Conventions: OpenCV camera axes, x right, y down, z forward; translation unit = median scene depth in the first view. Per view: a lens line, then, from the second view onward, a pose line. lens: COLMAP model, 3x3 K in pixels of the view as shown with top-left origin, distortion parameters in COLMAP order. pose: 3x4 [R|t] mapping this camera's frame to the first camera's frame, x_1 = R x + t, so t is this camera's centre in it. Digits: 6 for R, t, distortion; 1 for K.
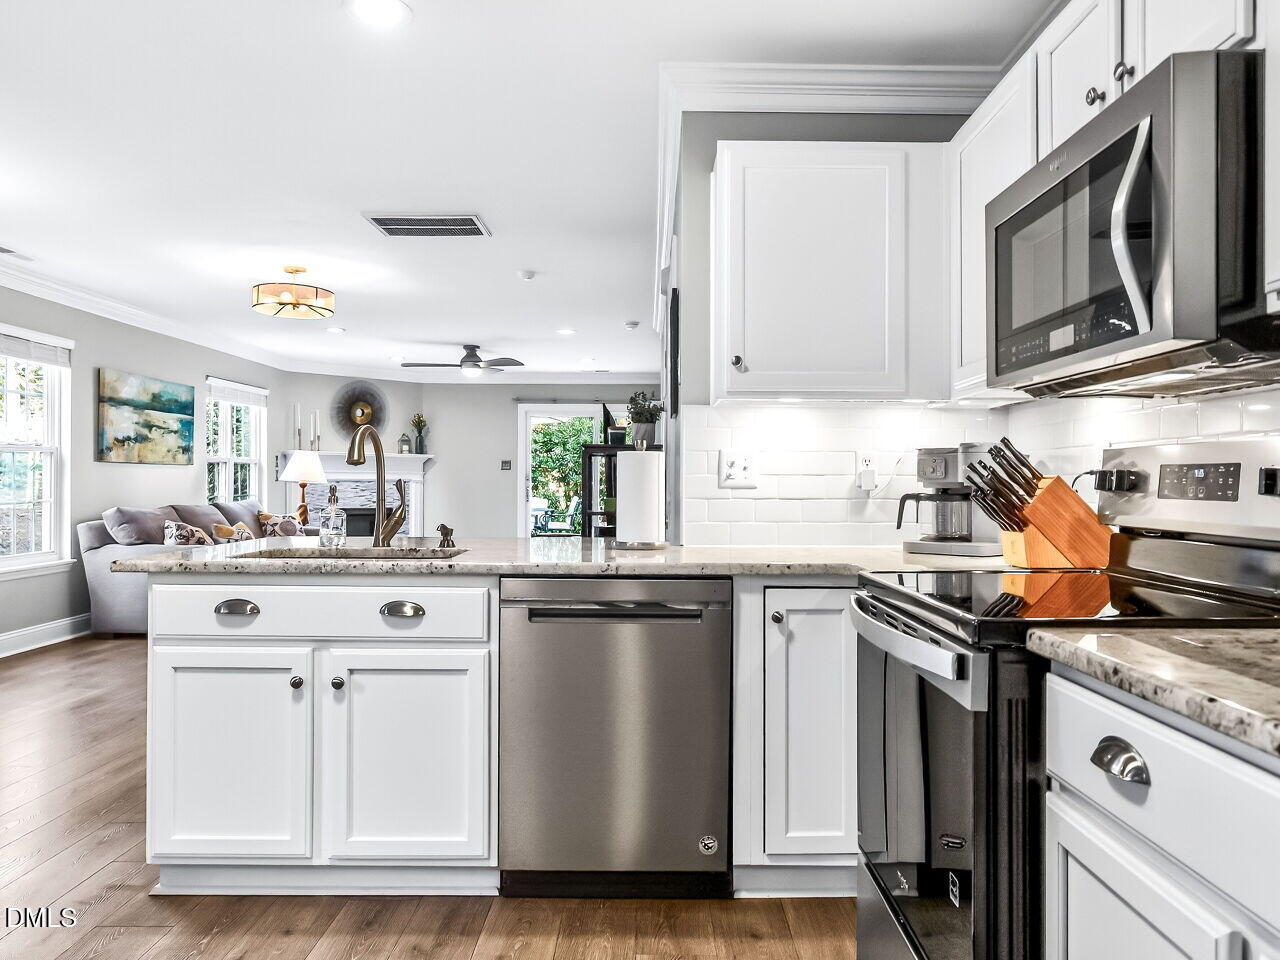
lens RADIAL K [[944.8, 0, 640.0], [0, 944.8, 480.0], [0, 0, 1]] dist [0.002961, 0.001477]
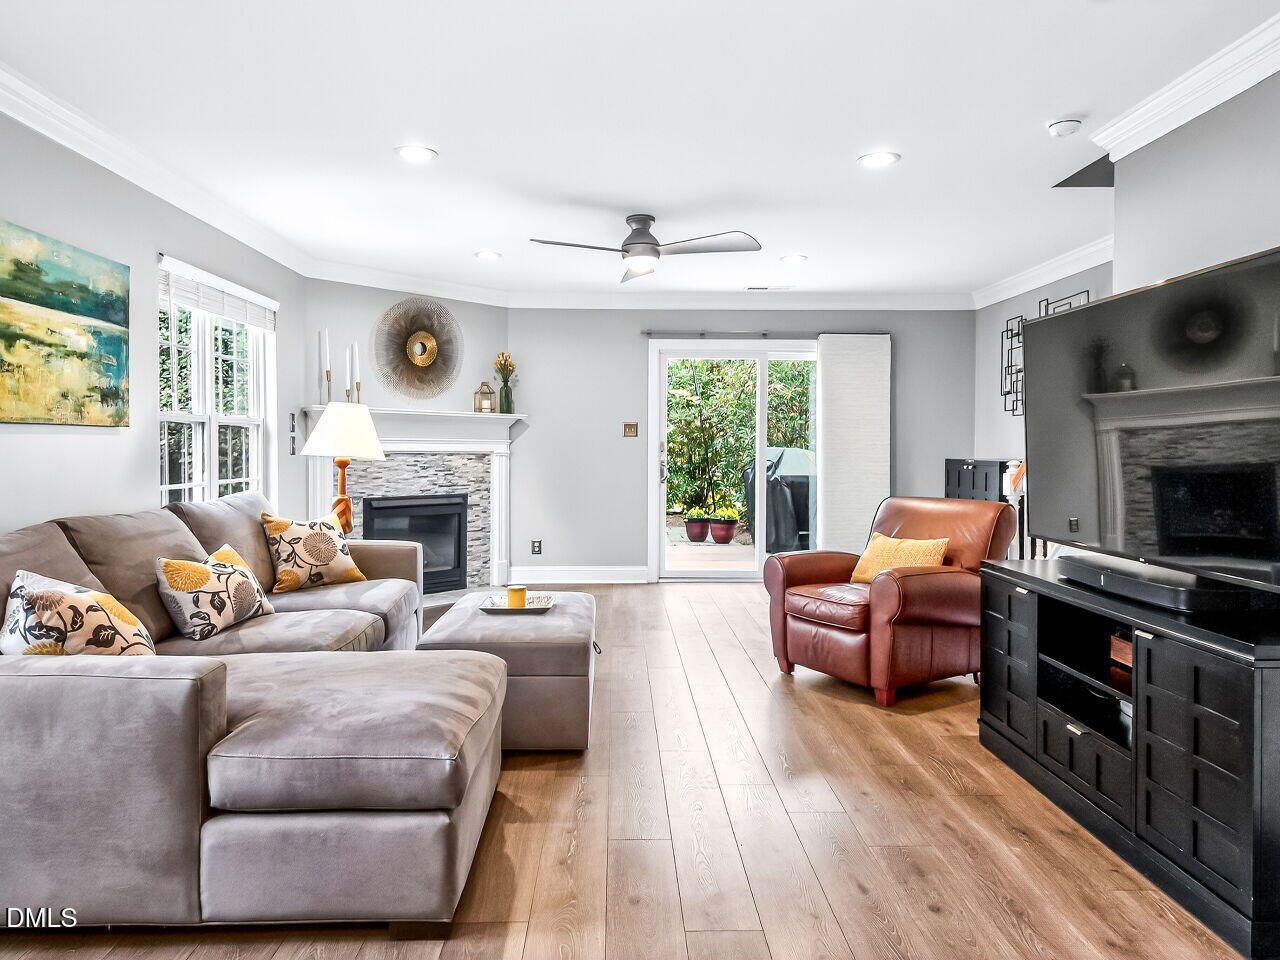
lens RADIAL K [[849.4, 0, 639.1], [0, 849.4, 460.8], [0, 0, 1]] dist [-0.001113, -0.004683]
pose [[0.999343, -0.001691, 0.036196, -0.221631], [0.001060, 0.999847, 0.017438, -0.005670], [-0.036220, -0.017388, 0.999193, 0.544988]]
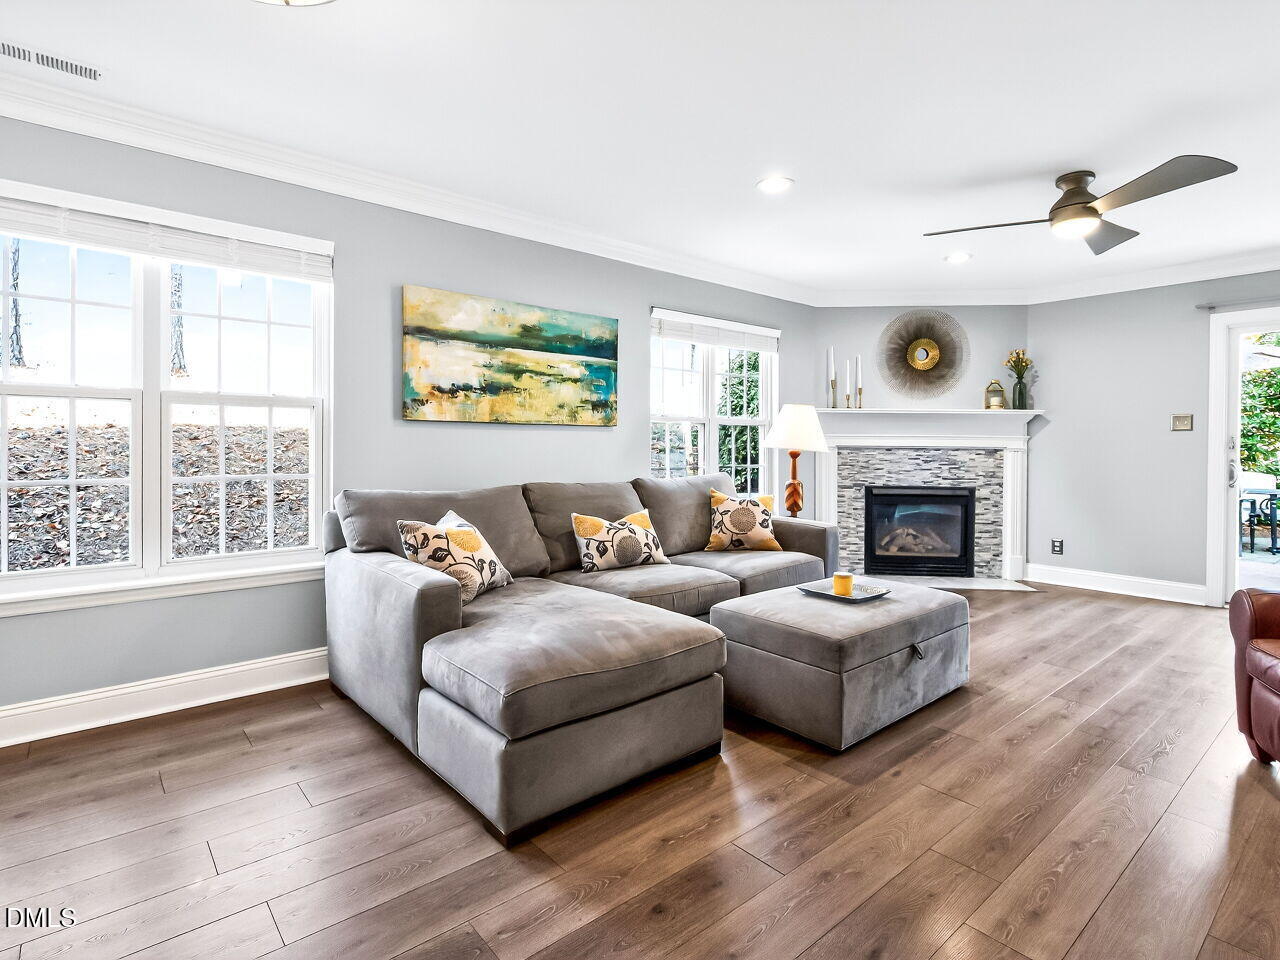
lens RADIAL K [[657.8, 0, 642.1], [0, 657.8, 448.7], [0, 0, 1]] dist [0.035110, -0.035330]
pose [[0.653838, 0.005994, -0.756611, -0.071282], [-0.003616, 0.999982, 0.004798, -0.000907], [0.756626, -0.000401, 0.653848, 0.673971]]
